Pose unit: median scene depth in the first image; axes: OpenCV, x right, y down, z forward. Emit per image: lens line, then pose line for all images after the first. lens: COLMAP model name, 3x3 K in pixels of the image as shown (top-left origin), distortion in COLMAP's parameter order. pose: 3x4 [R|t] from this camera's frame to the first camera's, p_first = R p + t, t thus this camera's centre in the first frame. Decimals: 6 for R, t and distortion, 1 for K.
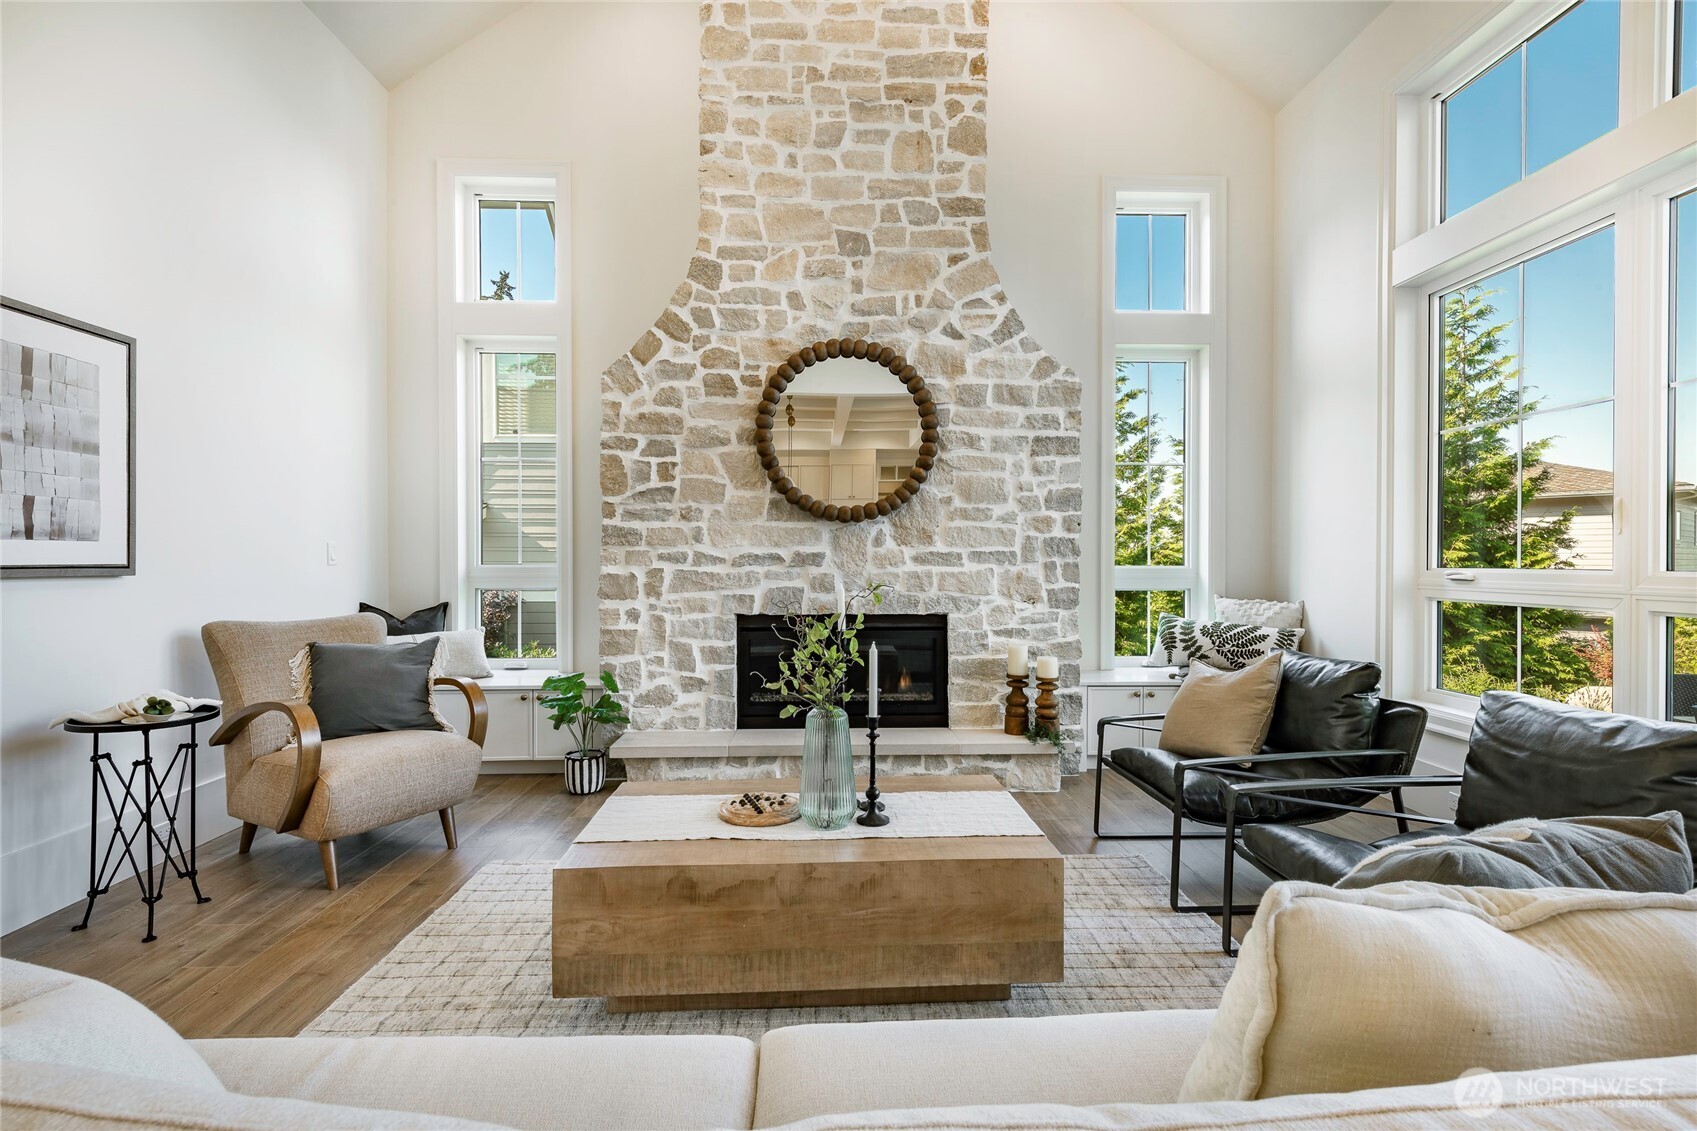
lens RADIAL K [[789.1, 0, 848.2], [0, 789.1, 575.0], [0, 0, 1]] dist [0.003192, -0.000050]
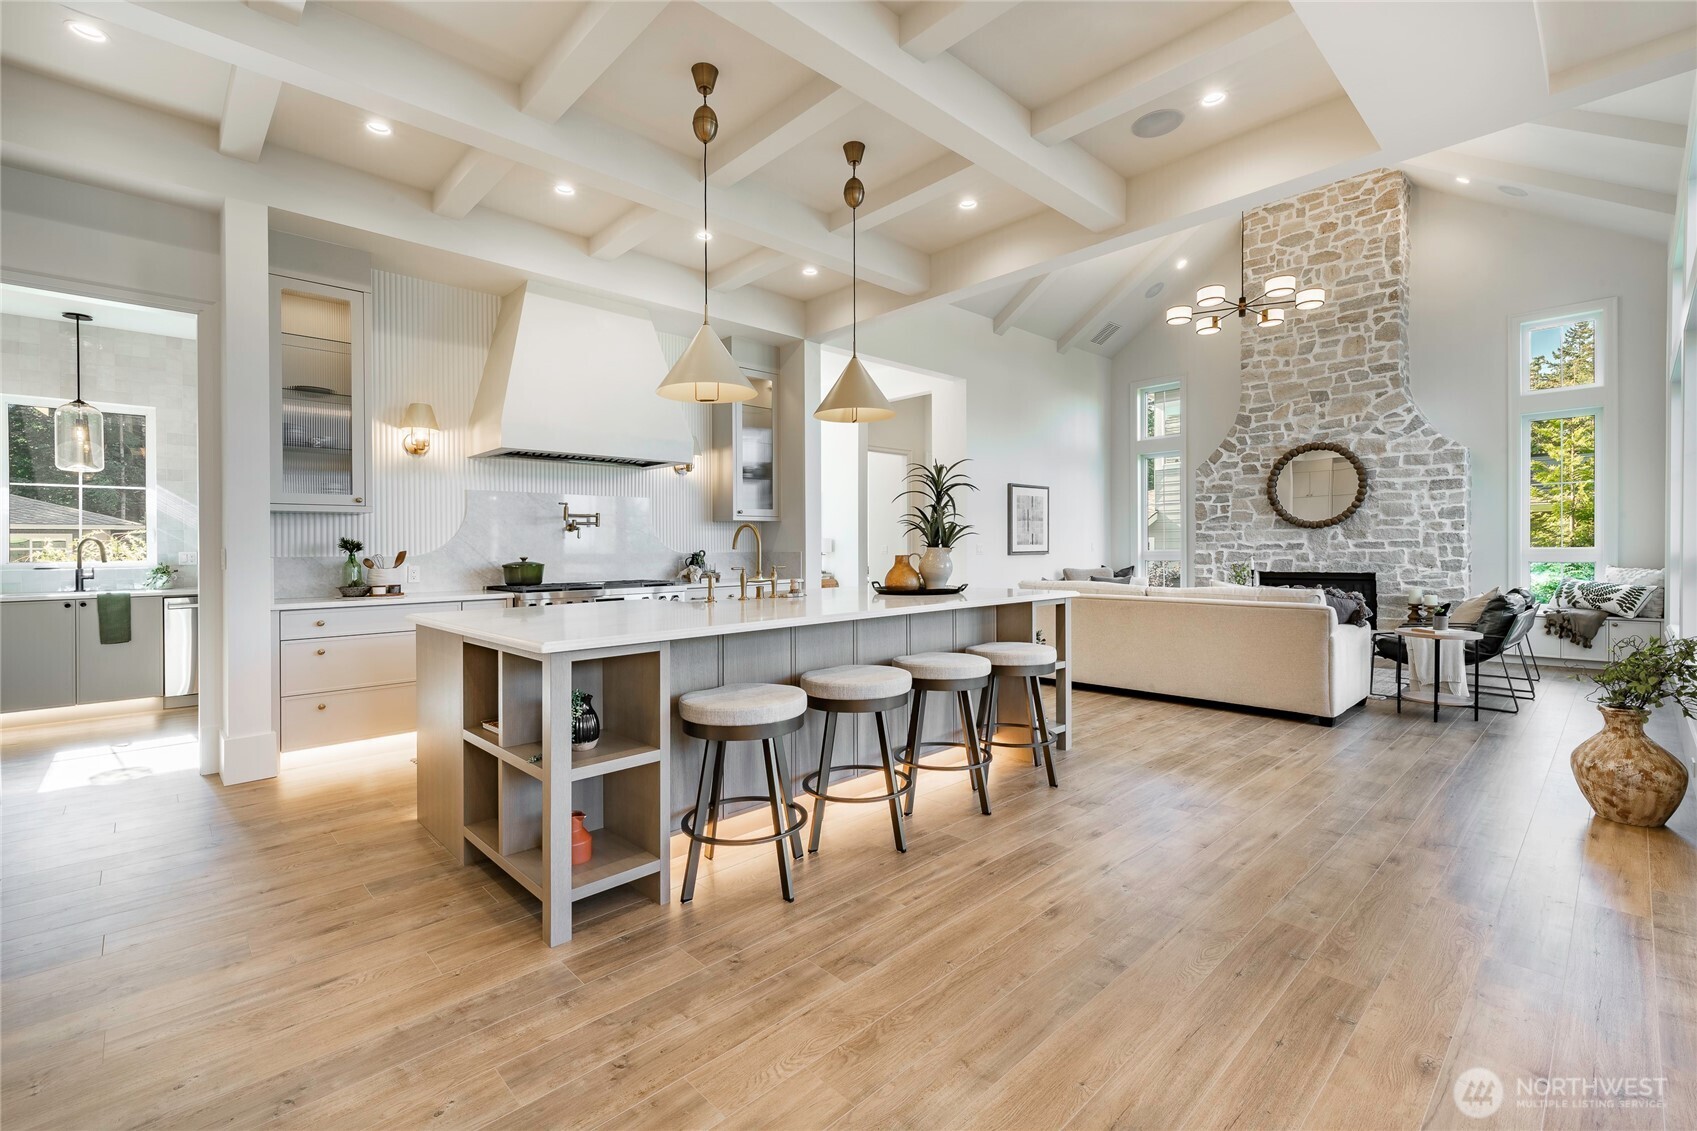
lens RADIAL K [[754.6, 0, 840.4], [0, 754.6, 563.3], [0, 0, 1]] dist [0.014628, -0.000044]
pose [[0.671512, 0.004618, -0.740979, 0.649545], [-0.001316, 0.999986, 0.005040, 0.017871], [0.740992, -0.002410, 0.671509, -1.306989]]
